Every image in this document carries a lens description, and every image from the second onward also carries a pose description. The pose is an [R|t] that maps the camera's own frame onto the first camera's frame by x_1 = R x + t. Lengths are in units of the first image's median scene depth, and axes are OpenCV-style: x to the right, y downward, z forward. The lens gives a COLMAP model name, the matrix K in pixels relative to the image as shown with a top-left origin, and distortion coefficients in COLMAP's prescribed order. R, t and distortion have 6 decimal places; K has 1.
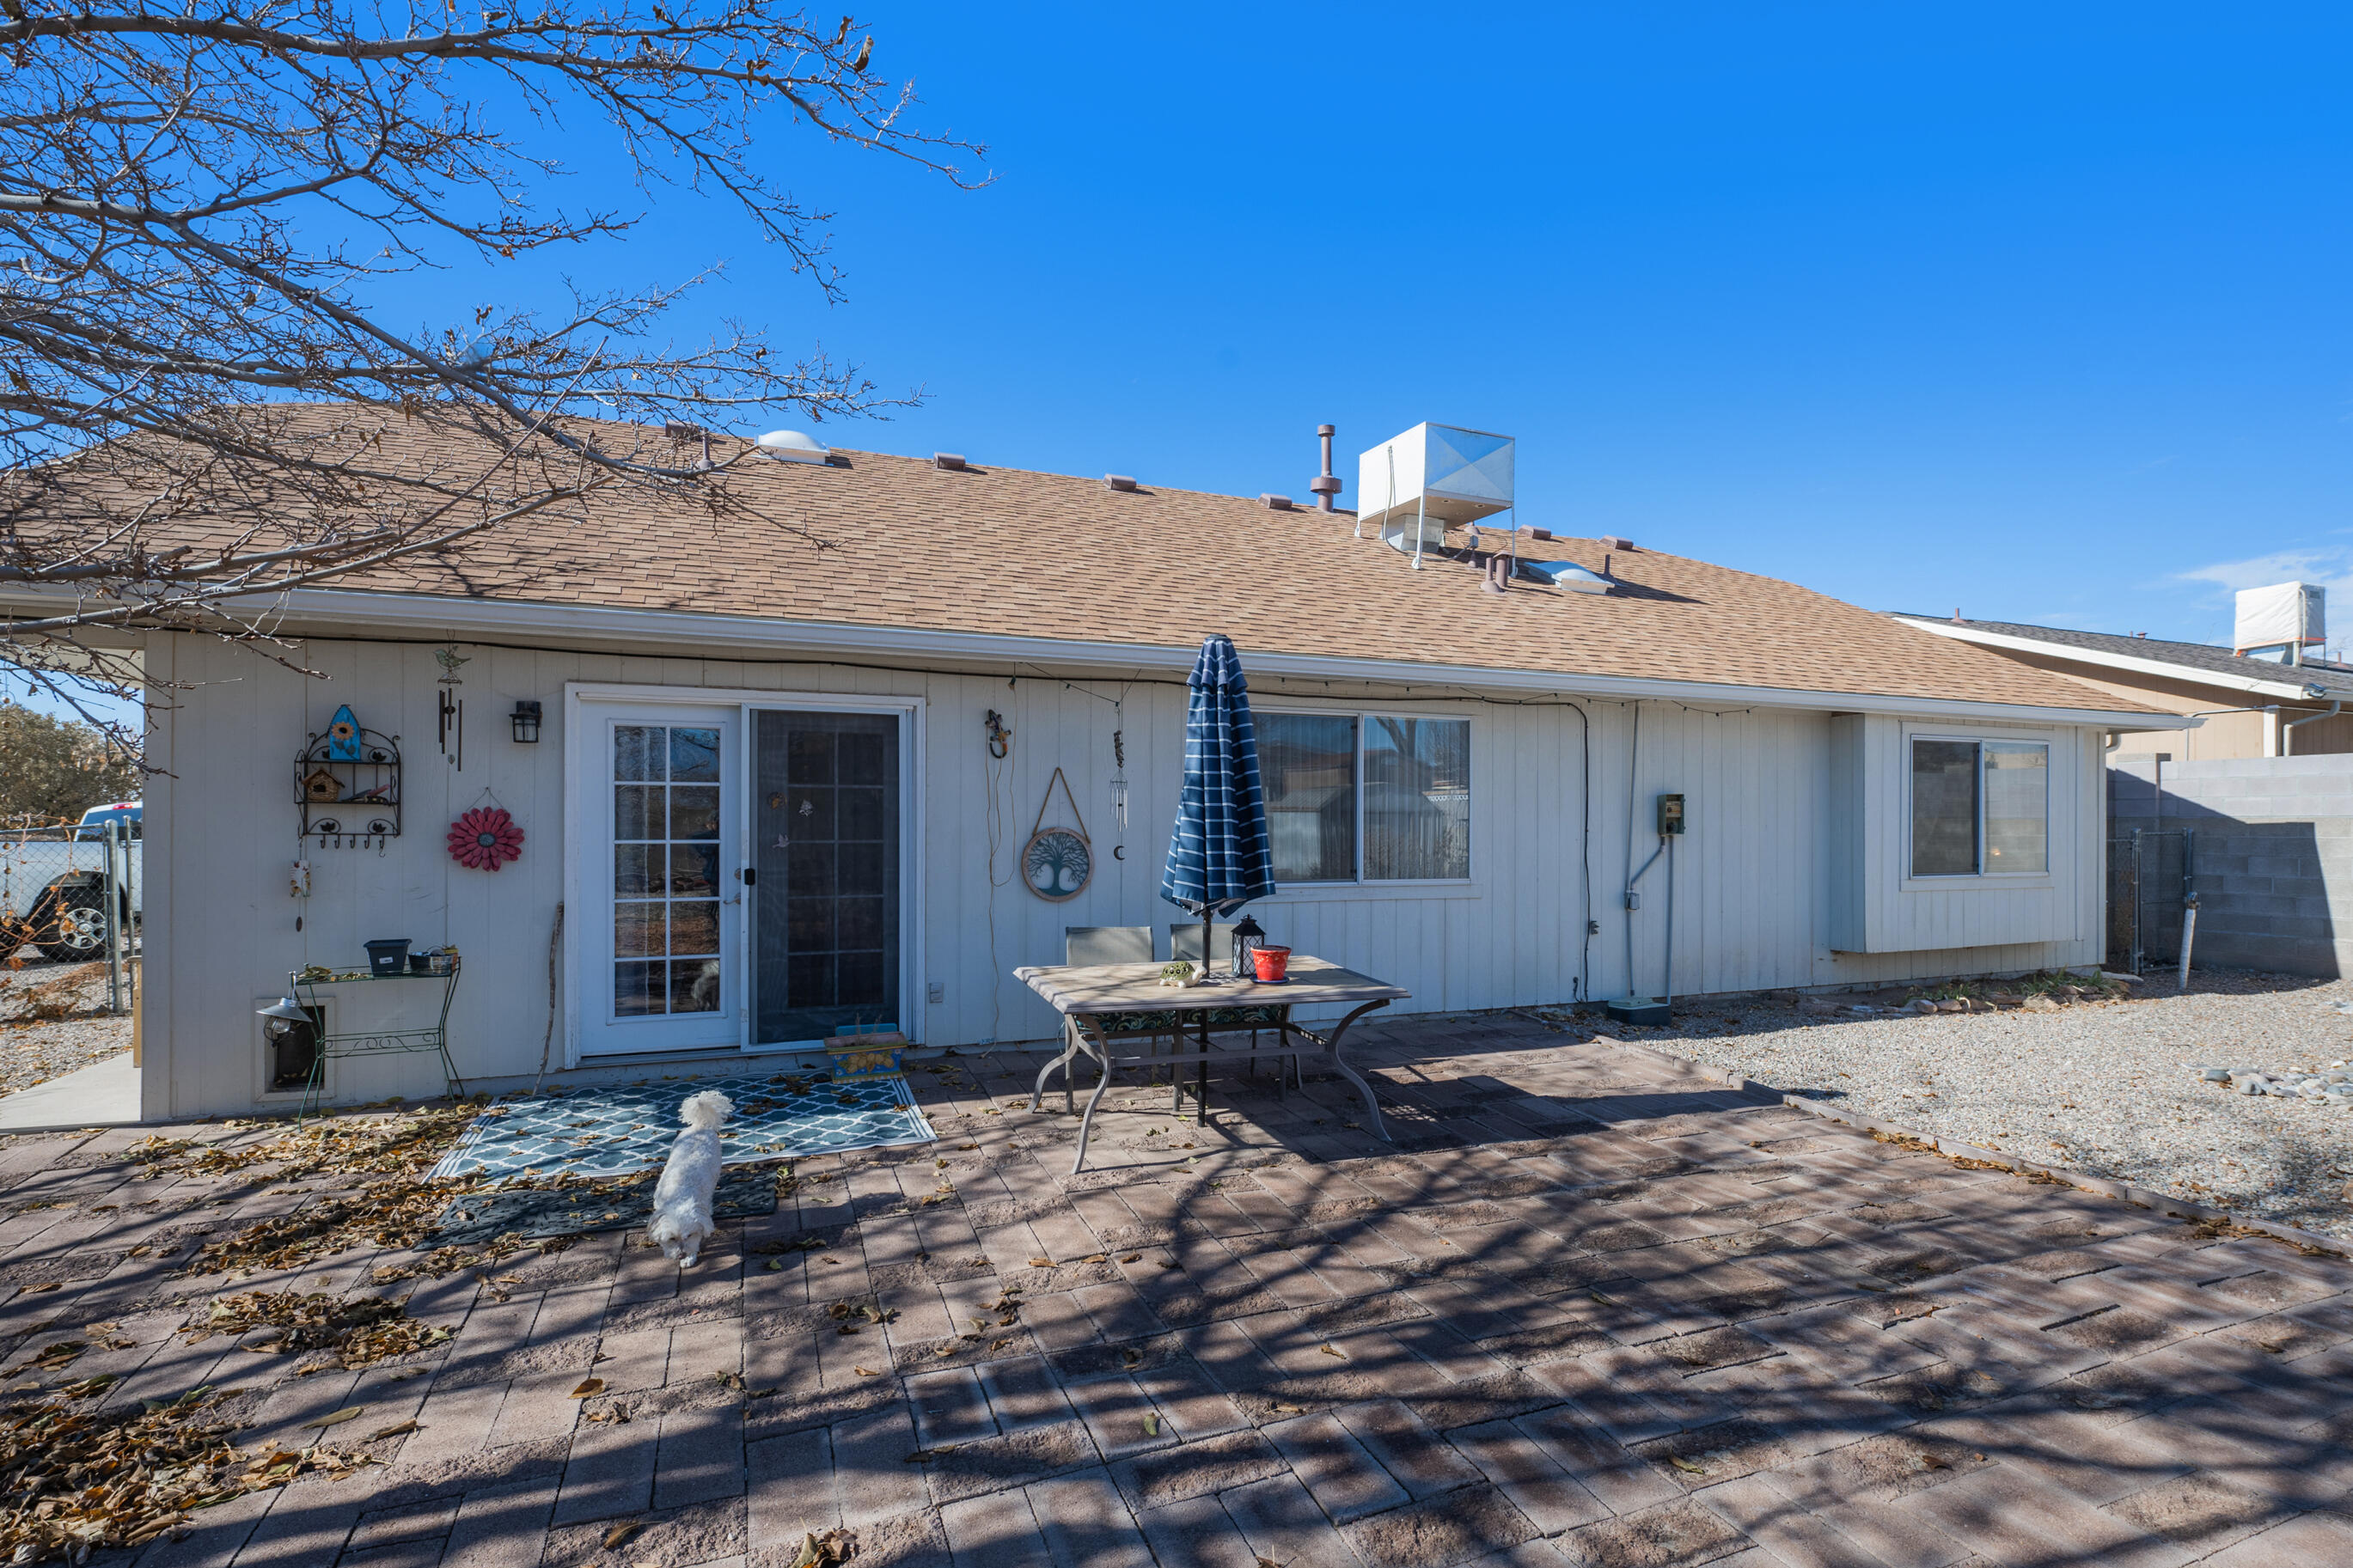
lens RADIAL K [[1118.7, 0, 1193.3], [0, 1118.7, 821.2], [0, 0, 1]] dist [-0.012602, -0.000837]
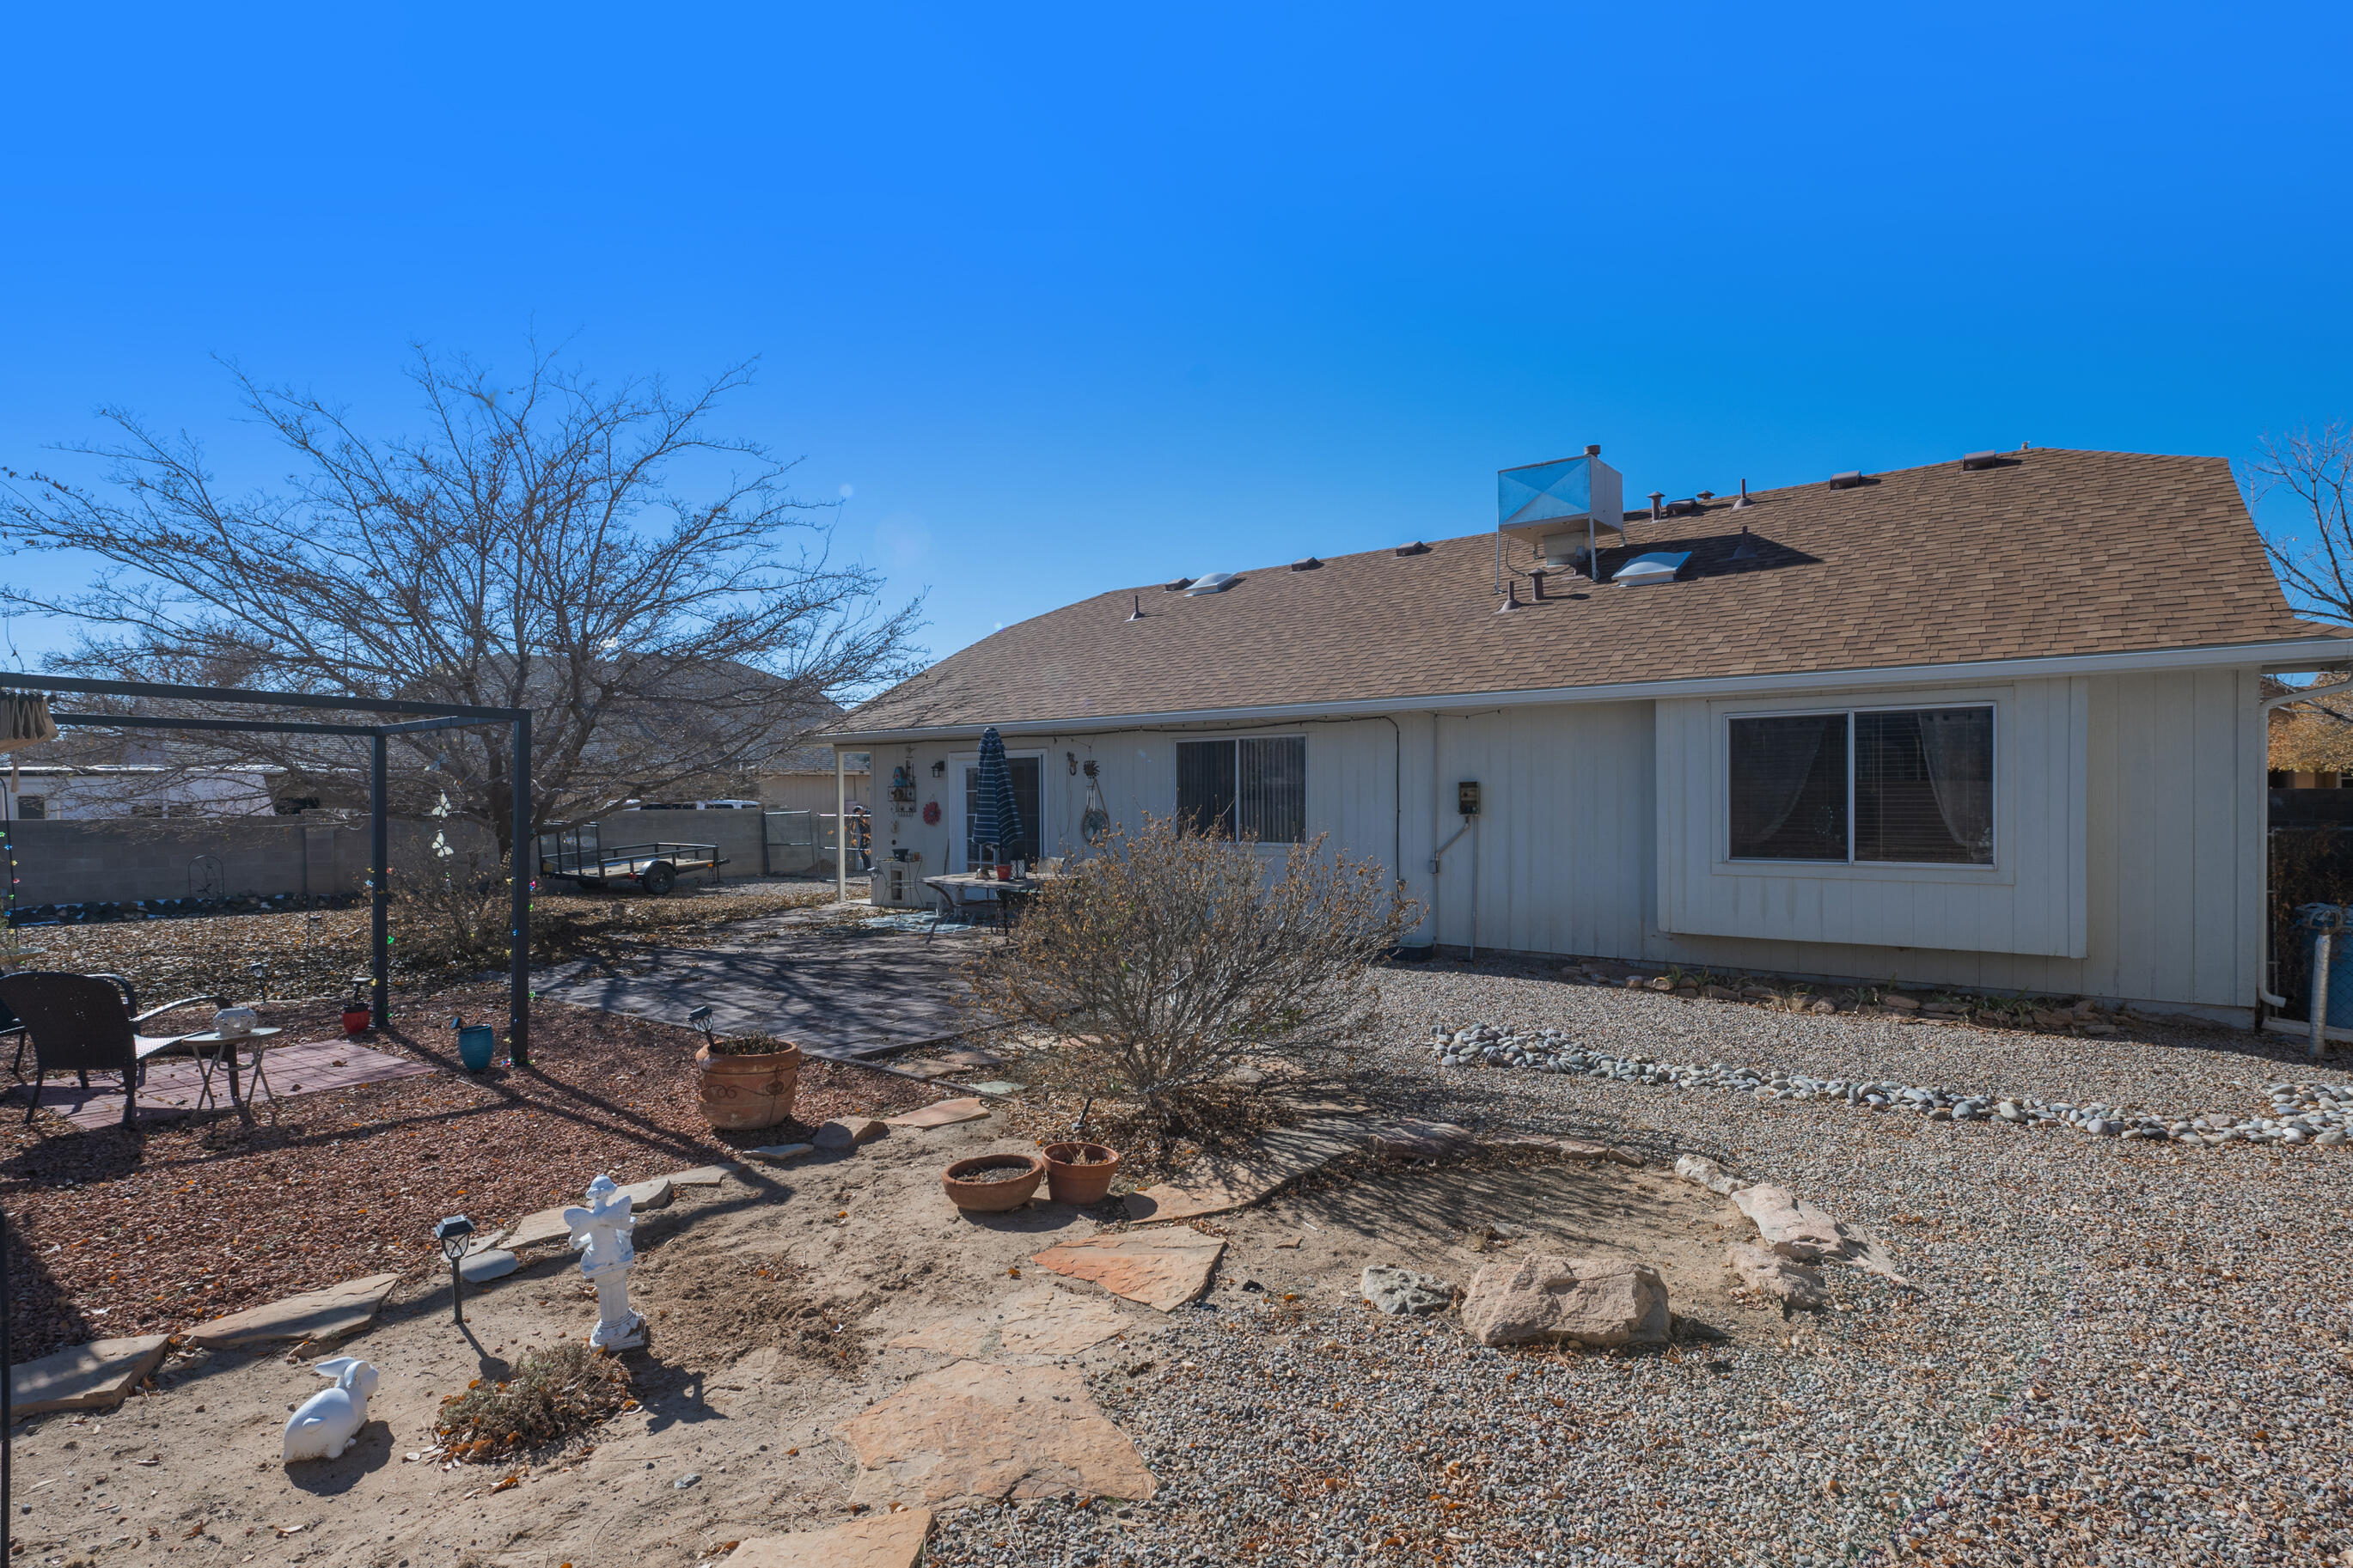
lens RADIAL K [[1170.7, 0, 1175.1], [0, 1170.7, 799.3], [0, 0, 1]] dist [-0.006993, -0.000538]
pose [[0.490852, -0.003596, -0.871236, 2.640401], [0.010871, 0.999939, 0.001998, -0.021130], [0.871175, -0.010451, 0.490861, 0.160061]]
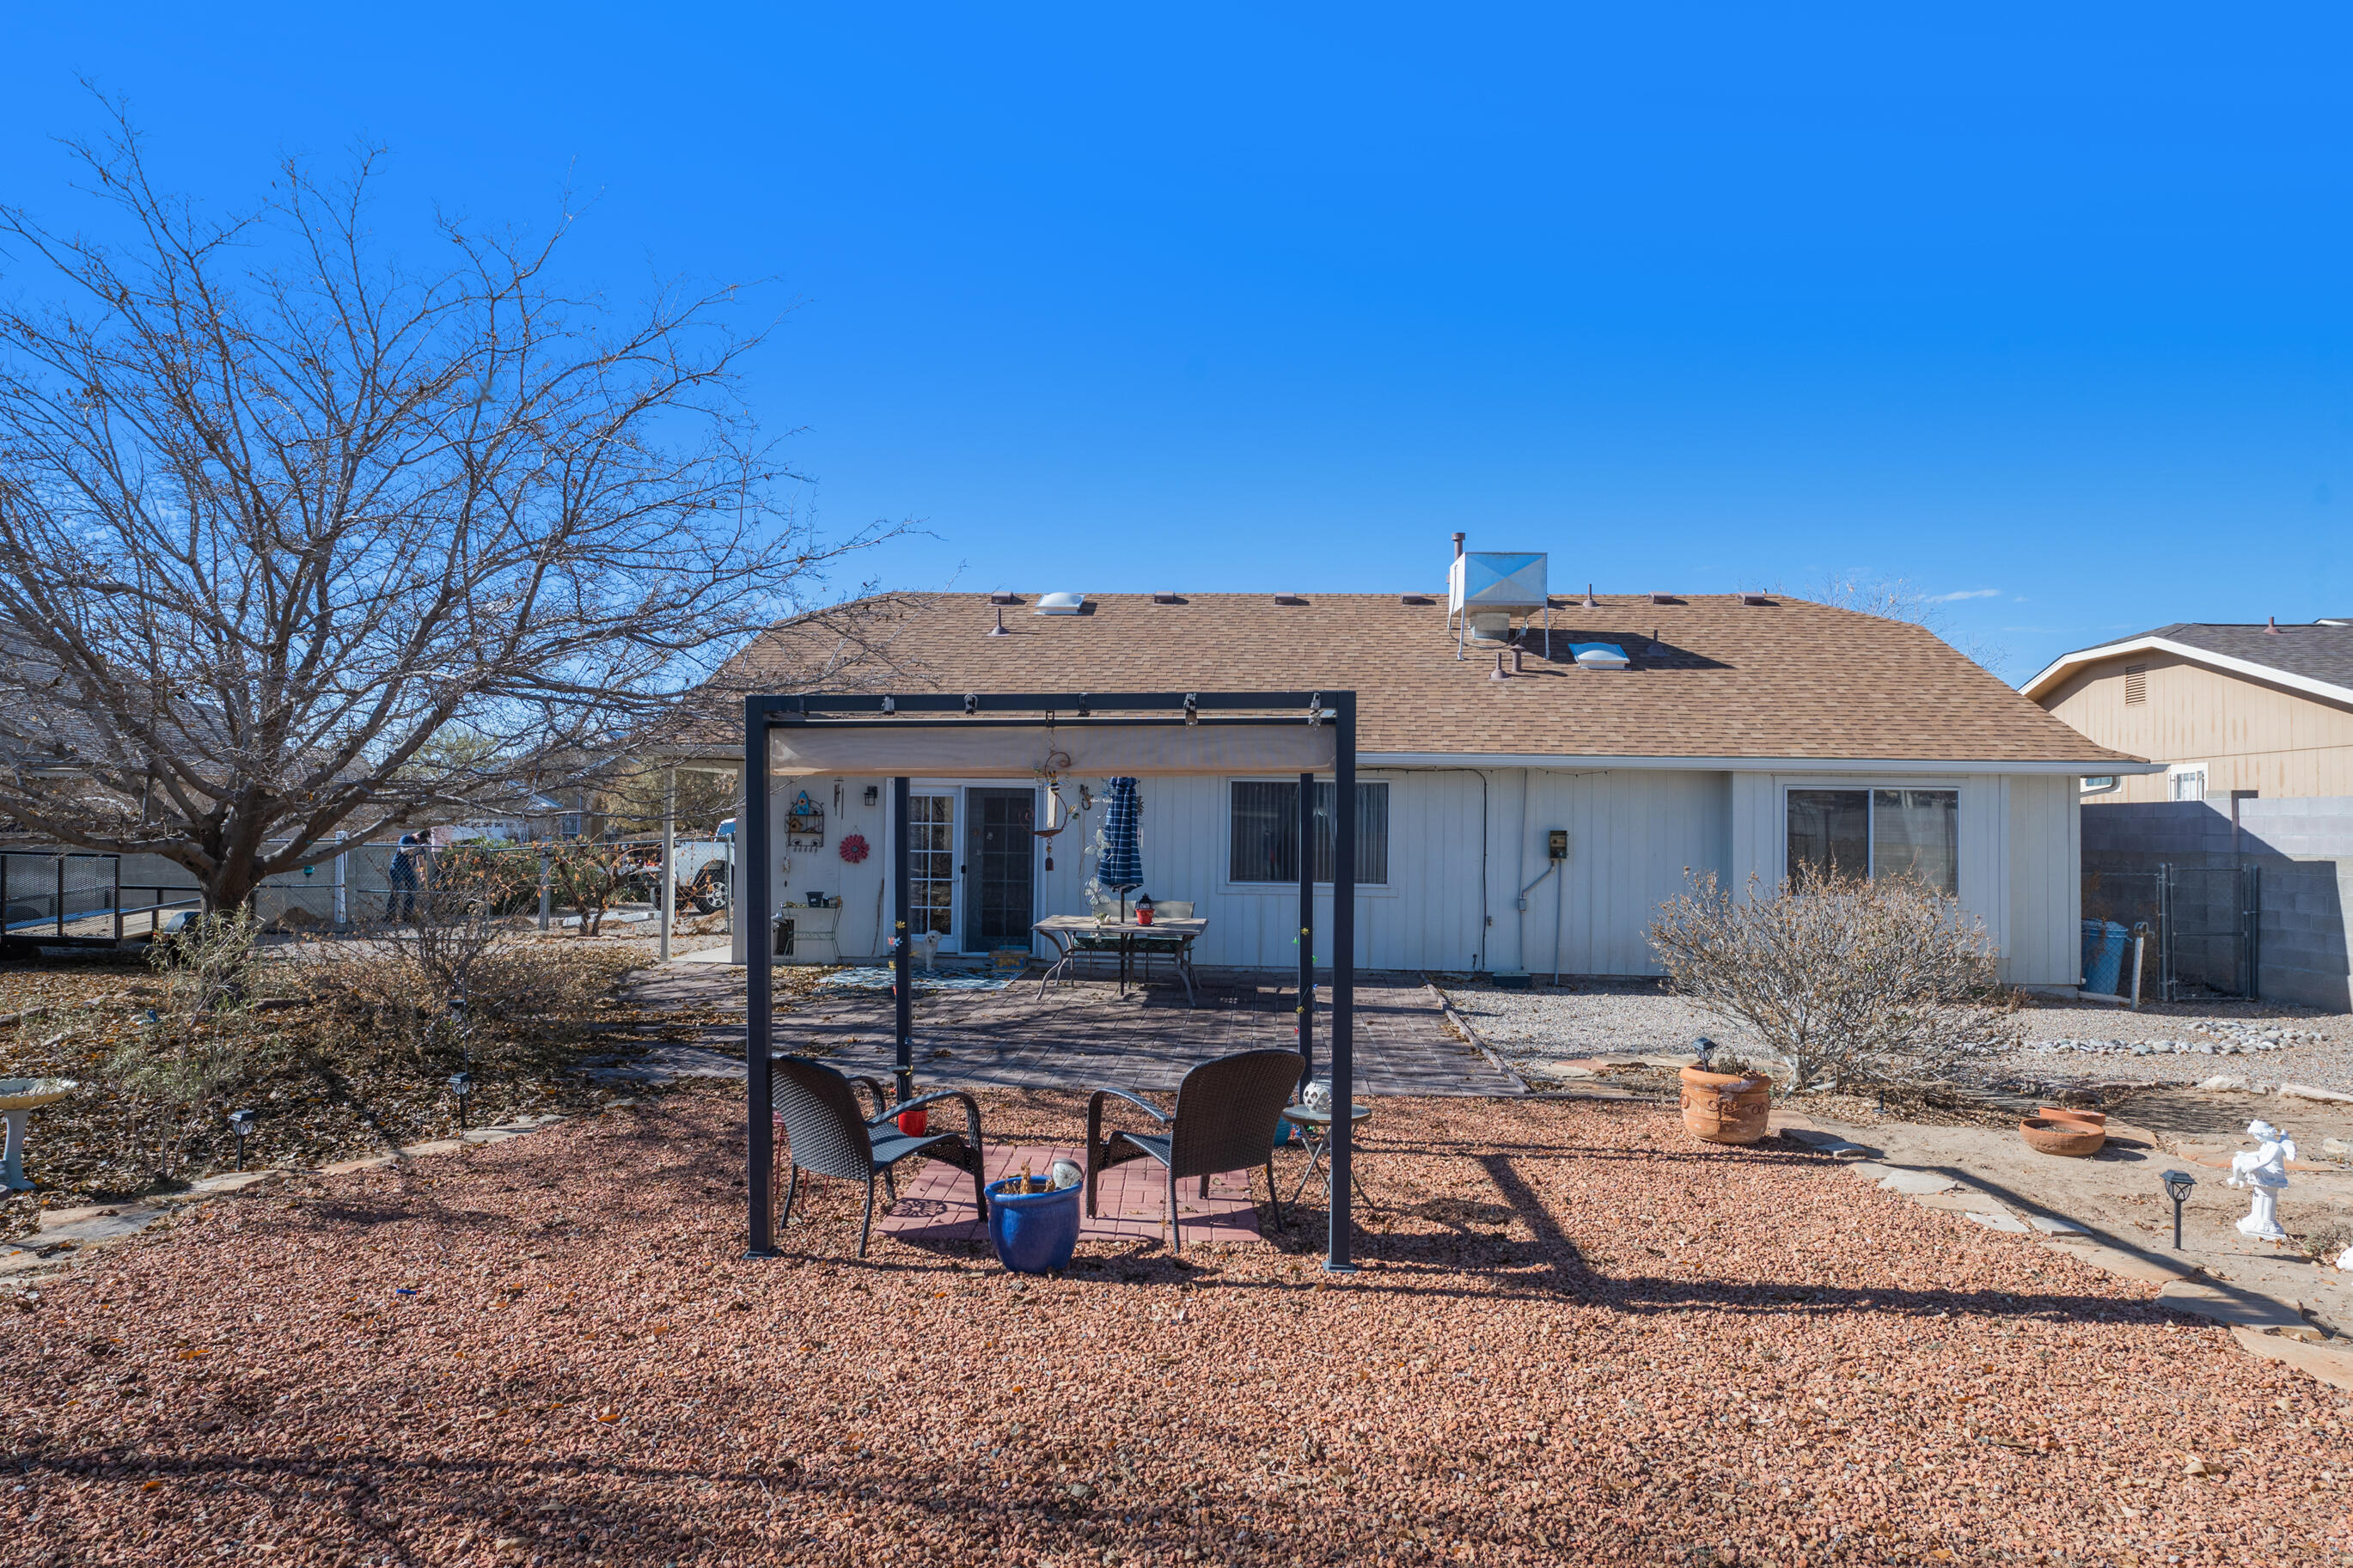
lens RADIAL K [[1300.5, 0, 1176.1], [0, 1300.5, 785.0], [0, 0, 1]] dist [-0.013693, -0.000358]
pose [[0.899849, -0.002460, -0.436195, 1.351656], [-0.011387, 0.999511, -0.029126, -0.054472], [0.436054, 0.031176, 0.899380, -1.331423]]
